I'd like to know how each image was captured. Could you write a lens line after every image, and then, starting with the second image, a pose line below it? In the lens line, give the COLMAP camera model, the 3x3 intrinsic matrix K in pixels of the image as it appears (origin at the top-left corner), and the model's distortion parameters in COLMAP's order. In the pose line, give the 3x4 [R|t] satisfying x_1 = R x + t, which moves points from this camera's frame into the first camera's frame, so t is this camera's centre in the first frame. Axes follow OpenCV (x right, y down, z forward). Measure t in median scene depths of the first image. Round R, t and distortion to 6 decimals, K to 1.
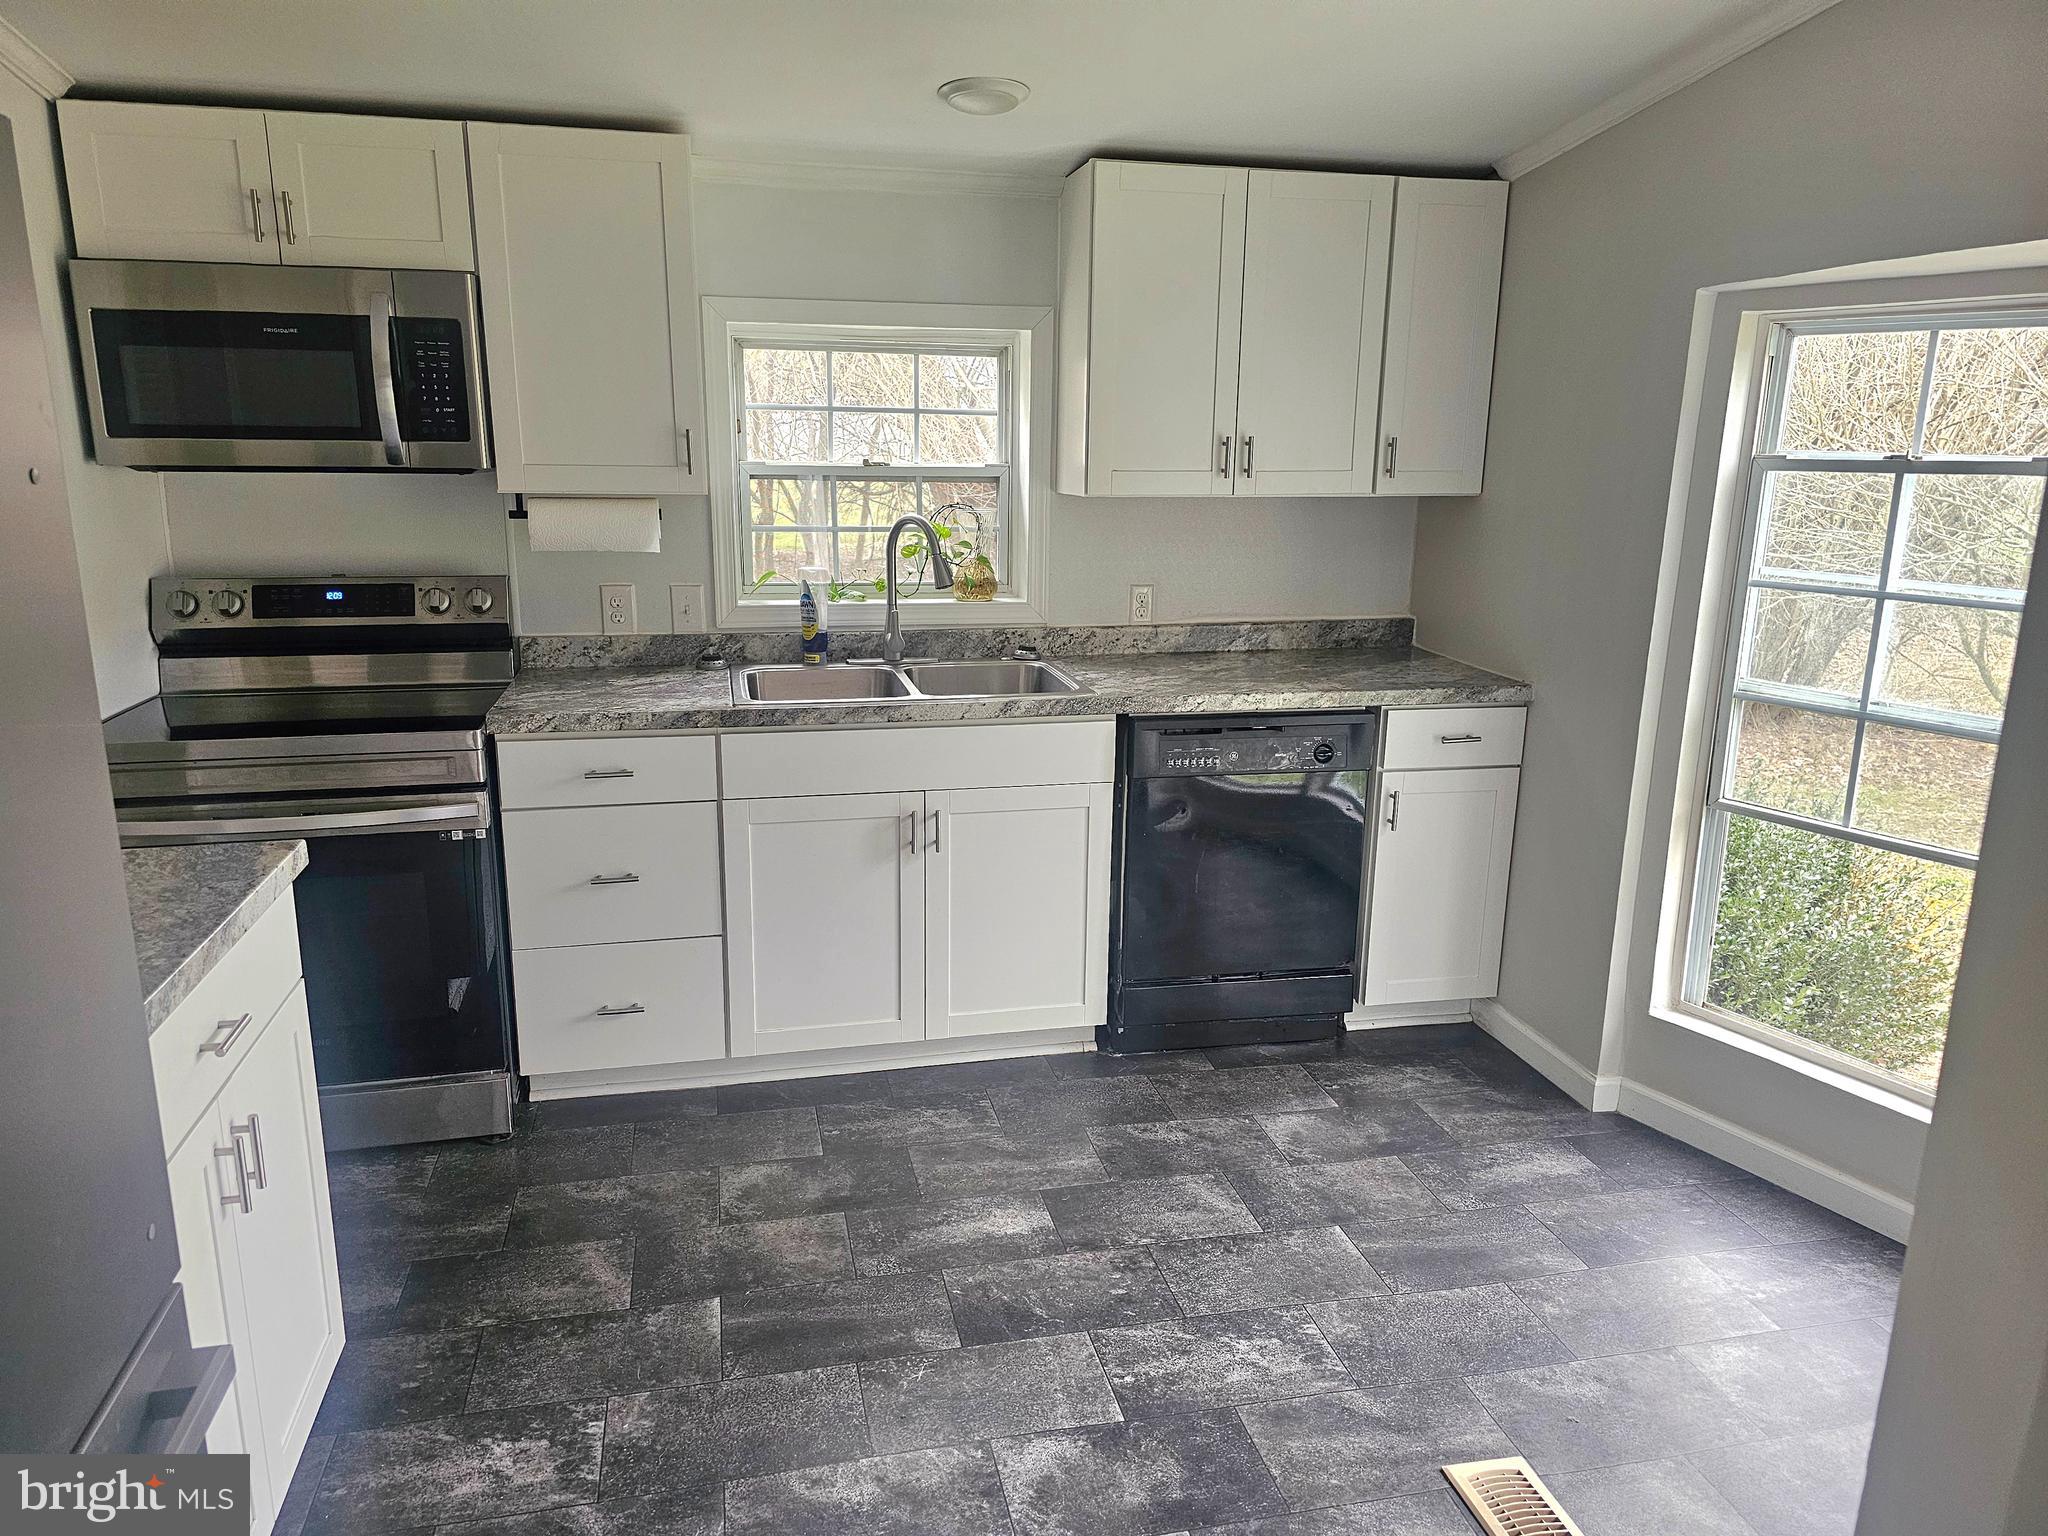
lens RADIAL K [[1370.8, 0, 1033.2], [0, 1370.8, 770.0], [0, 0, 1]] dist [0.004576, -0.016862]
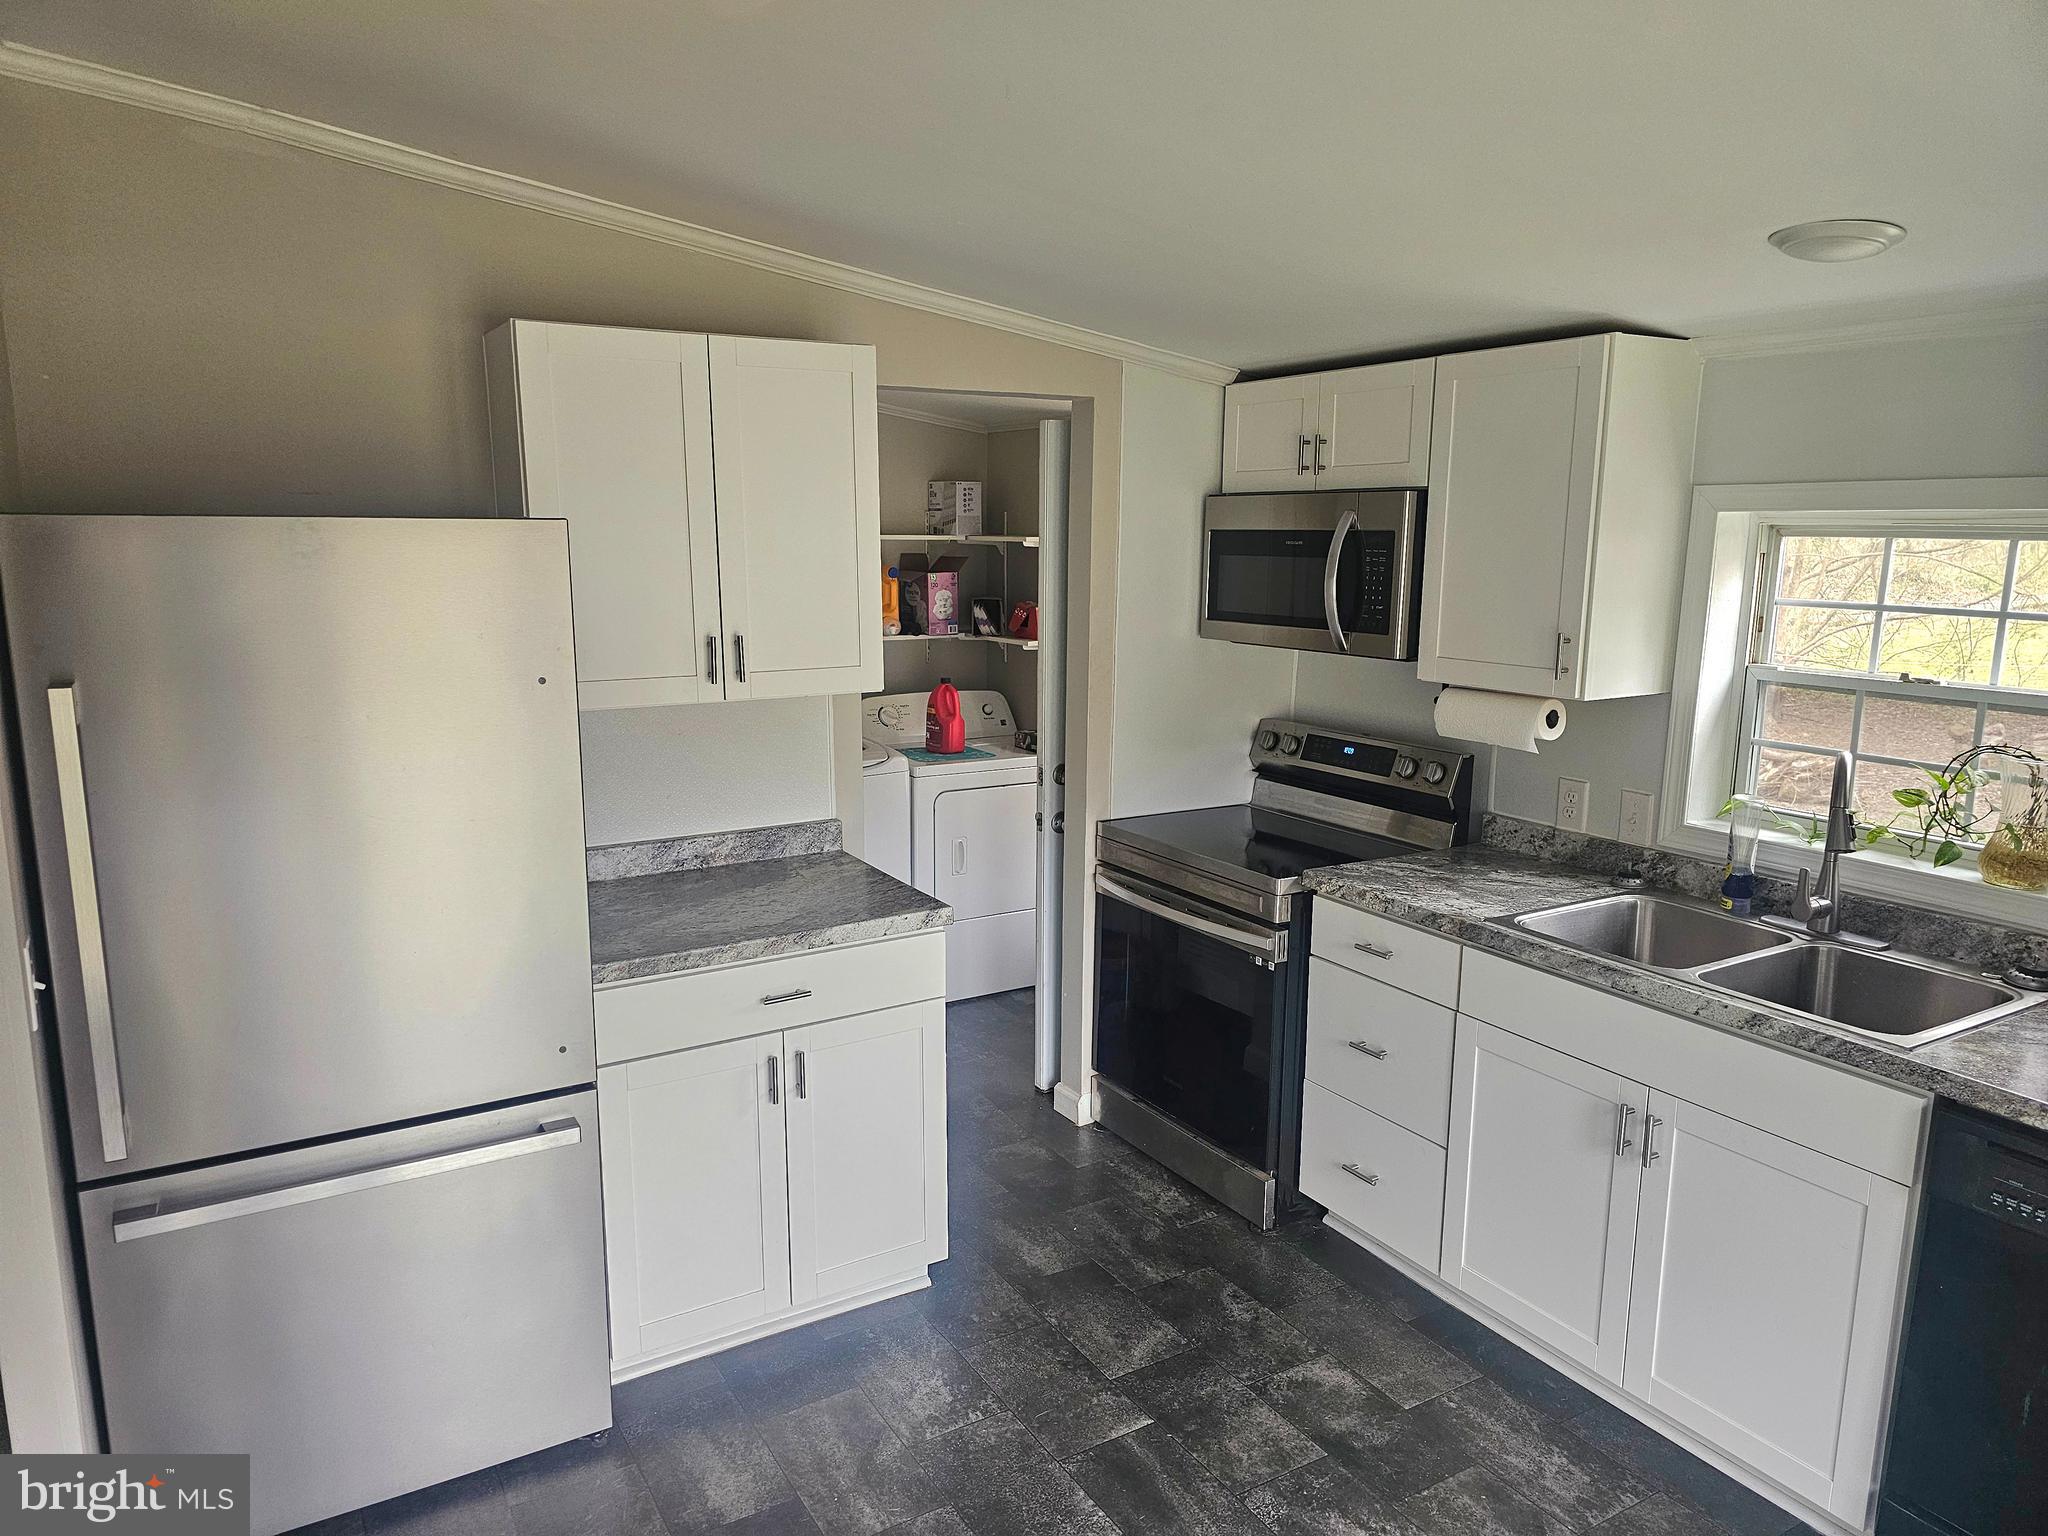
lens RADIAL K [[1370.8, 0, 1020.7], [0, 1370.8, 764.2], [0, 0, 1]] dist [0.004576, -0.016862]
pose [[0.280376, 0.148259, -0.948371, 0.564205], [-0.224445, 0.970737, 0.085401, -0.157044], [0.933281, 0.188913, 0.305448, 0.374155]]
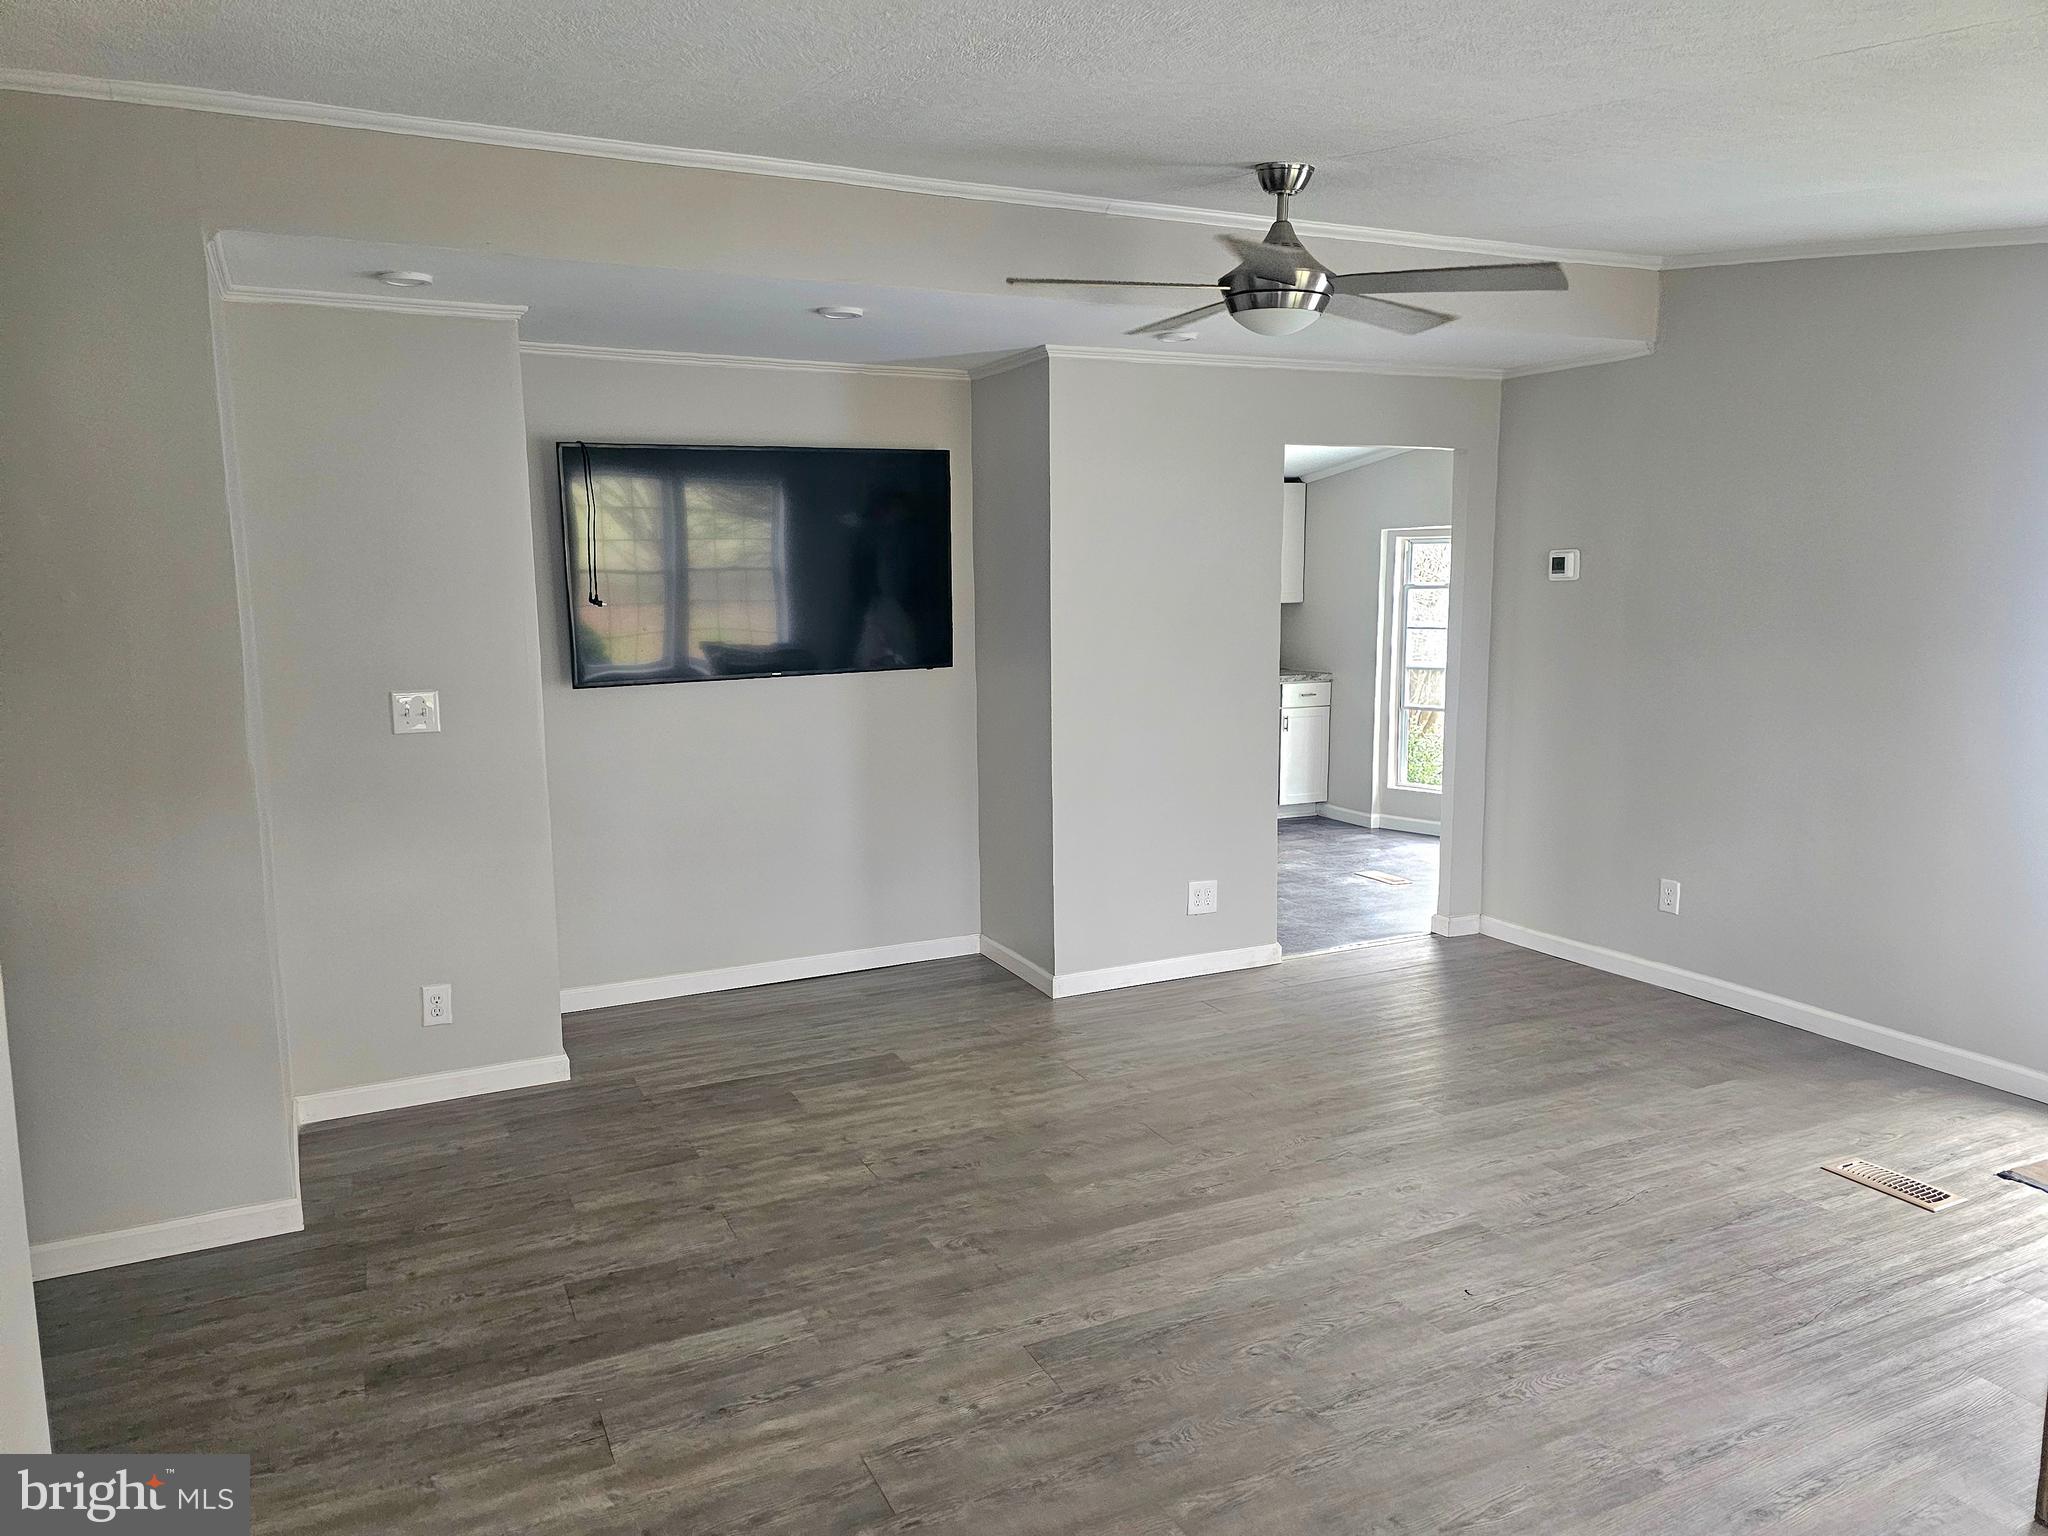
lens RADIAL K [[1370.8, 0, 1017.3], [0, 1370.8, 775.3], [0, 0, 1]] dist [0.004576, -0.016862]
pose [[0.973066, -0.048969, 0.225265, -0.924593], [0.071788, 0.992957, -0.094246, 0.378104], [-0.219063, 0.107879, 0.969729, -1.557715]]
